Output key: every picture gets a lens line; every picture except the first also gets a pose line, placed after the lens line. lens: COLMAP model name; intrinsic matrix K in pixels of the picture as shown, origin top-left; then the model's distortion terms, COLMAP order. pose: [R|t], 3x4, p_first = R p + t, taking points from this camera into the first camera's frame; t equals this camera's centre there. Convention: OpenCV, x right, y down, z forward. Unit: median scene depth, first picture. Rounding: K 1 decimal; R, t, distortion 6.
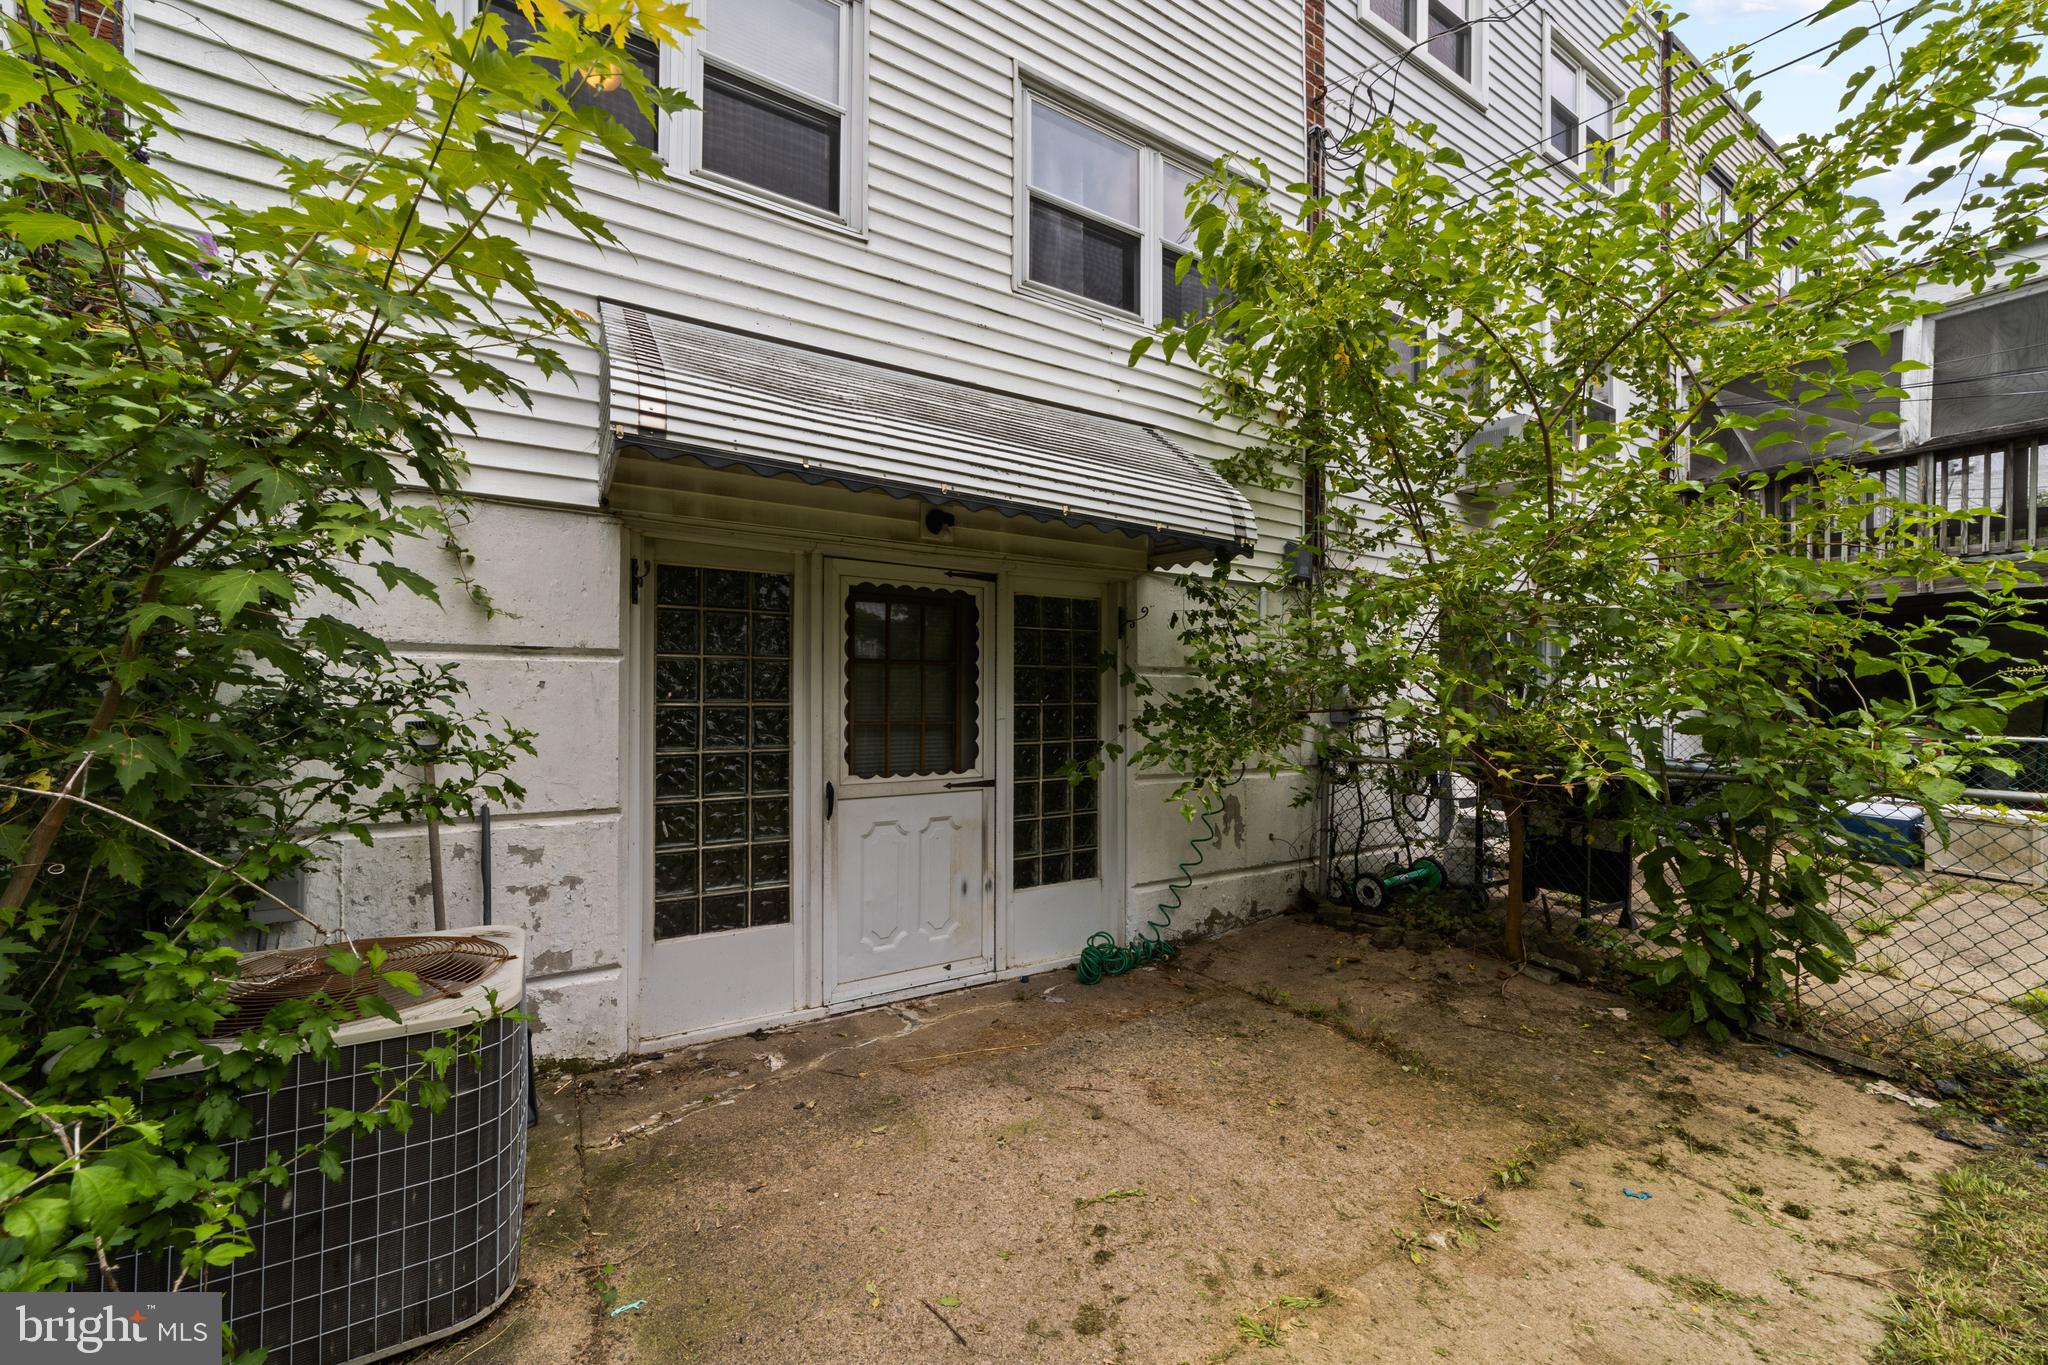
lens RADIAL K [[789.9, 0, 1034.7], [0, 789.9, 692.3], [0, 0, 1]] dist [-0.017182, 0.008453]
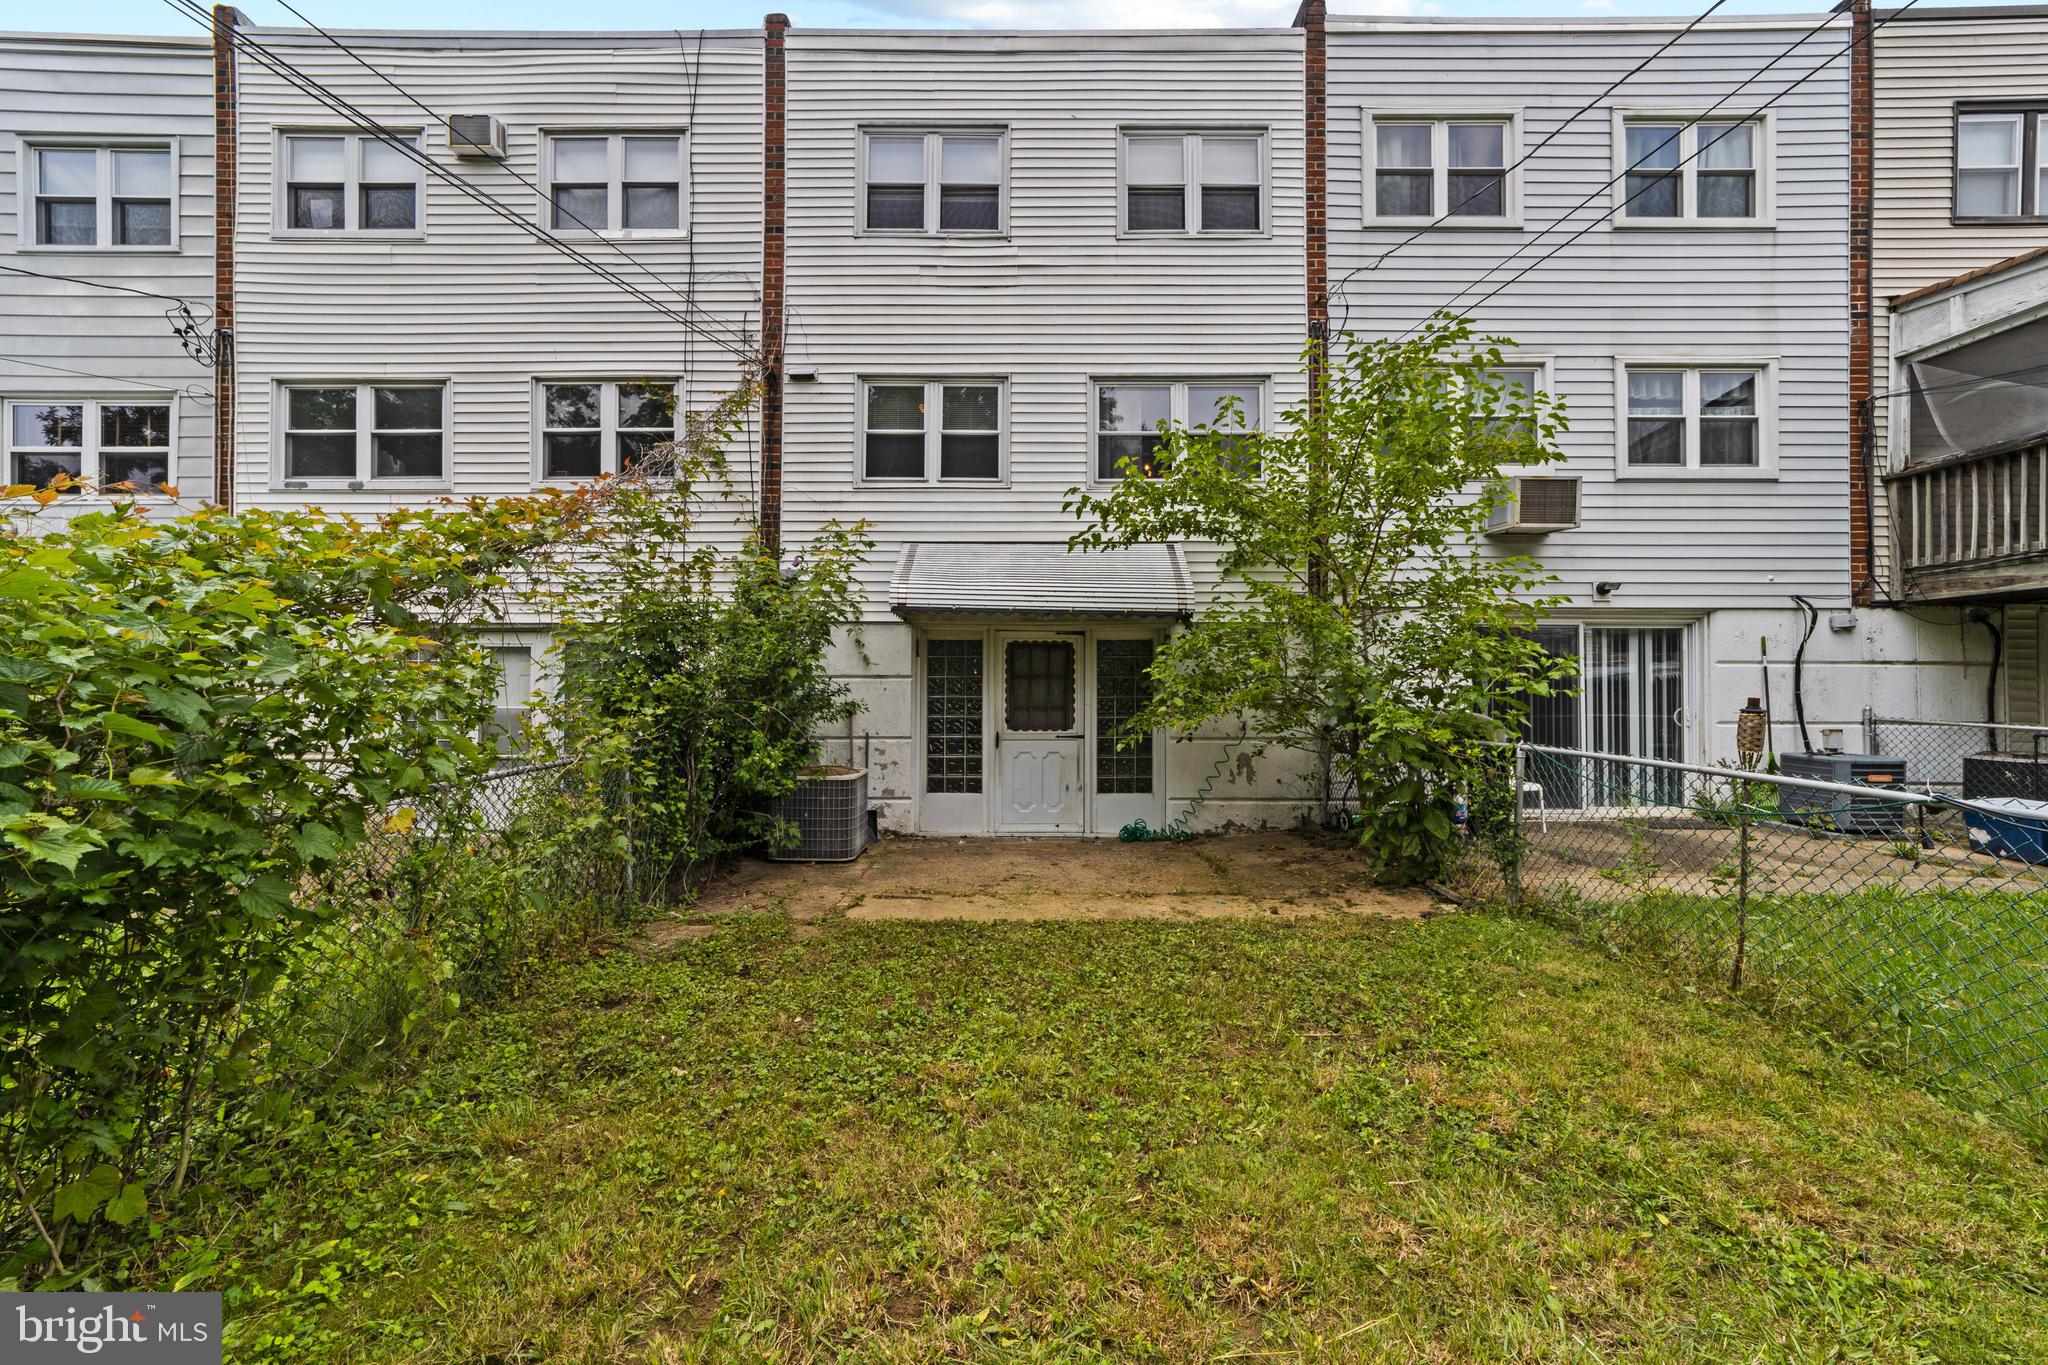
lens RADIAL K [[789.9, 0, 1034.7], [0, 789.9, 692.3], [0, 0, 1]] dist [-0.017182, 0.008453]
pose [[0.860970, -0.006695, -0.508612, 0.885889], [0.005902, 0.999978, -0.003172, 0.009056], [0.508622, -0.000271, 0.860990, -0.794624]]
